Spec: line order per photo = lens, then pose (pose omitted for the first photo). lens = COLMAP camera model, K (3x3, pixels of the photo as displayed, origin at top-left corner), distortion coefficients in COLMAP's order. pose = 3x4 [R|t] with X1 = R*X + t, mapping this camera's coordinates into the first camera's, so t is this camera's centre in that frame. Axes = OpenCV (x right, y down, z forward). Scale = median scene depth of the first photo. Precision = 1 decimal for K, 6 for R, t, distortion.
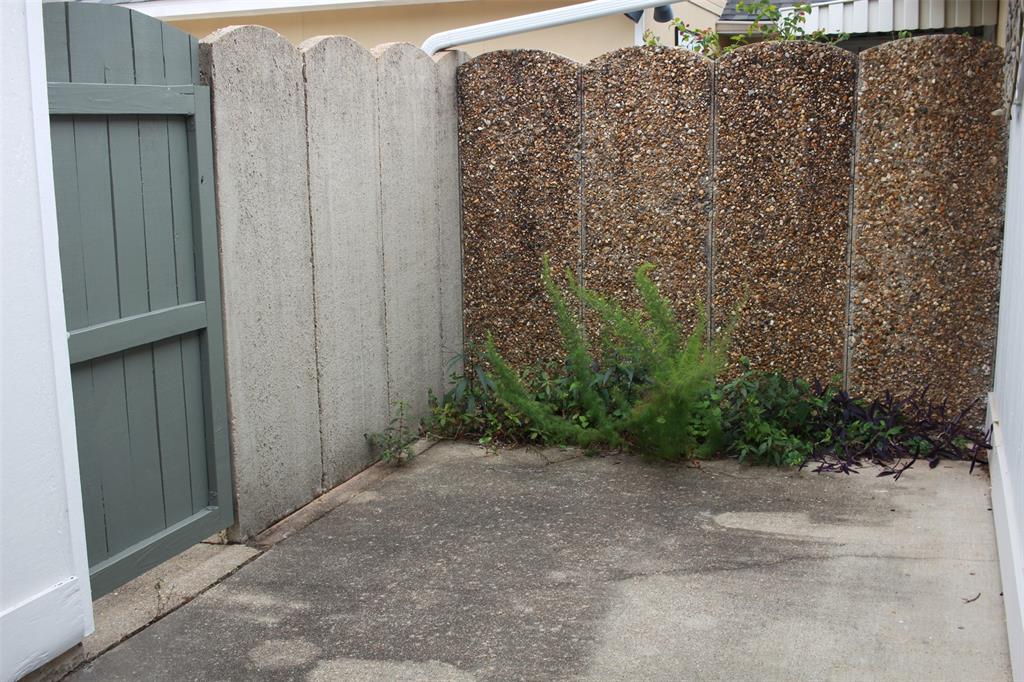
lens RADIAL K [[1124.2, 0, 510.7], [0, 1124.2, 344.1], [0, 0, 1]] dist [-0.071743, 0.000000]
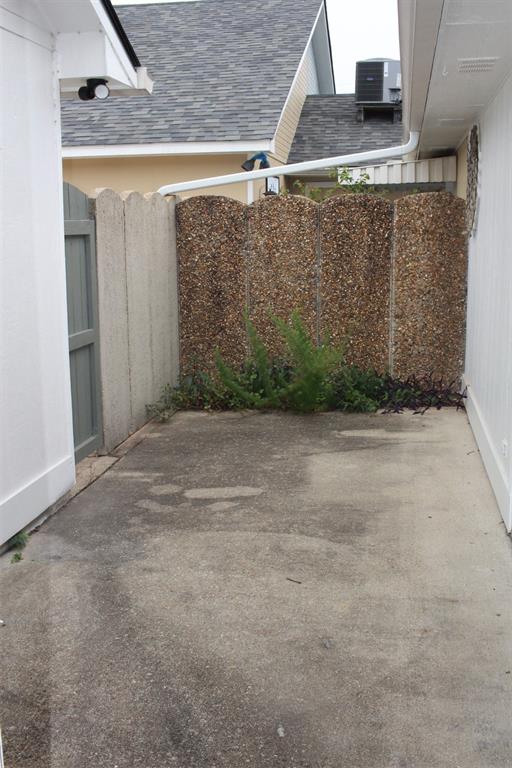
lens RADIAL K [[843.1, 0, 257.4], [0, 843.1, 382.2], [0, 0, 1]] dist [-0.071743, 0.000000]
pose [[0.980522, -0.029665, 0.194154, -0.214558], [0.031396, 0.999490, -0.005846, 0.056033], [-0.193882, 0.011828, 0.980954, -0.388938]]
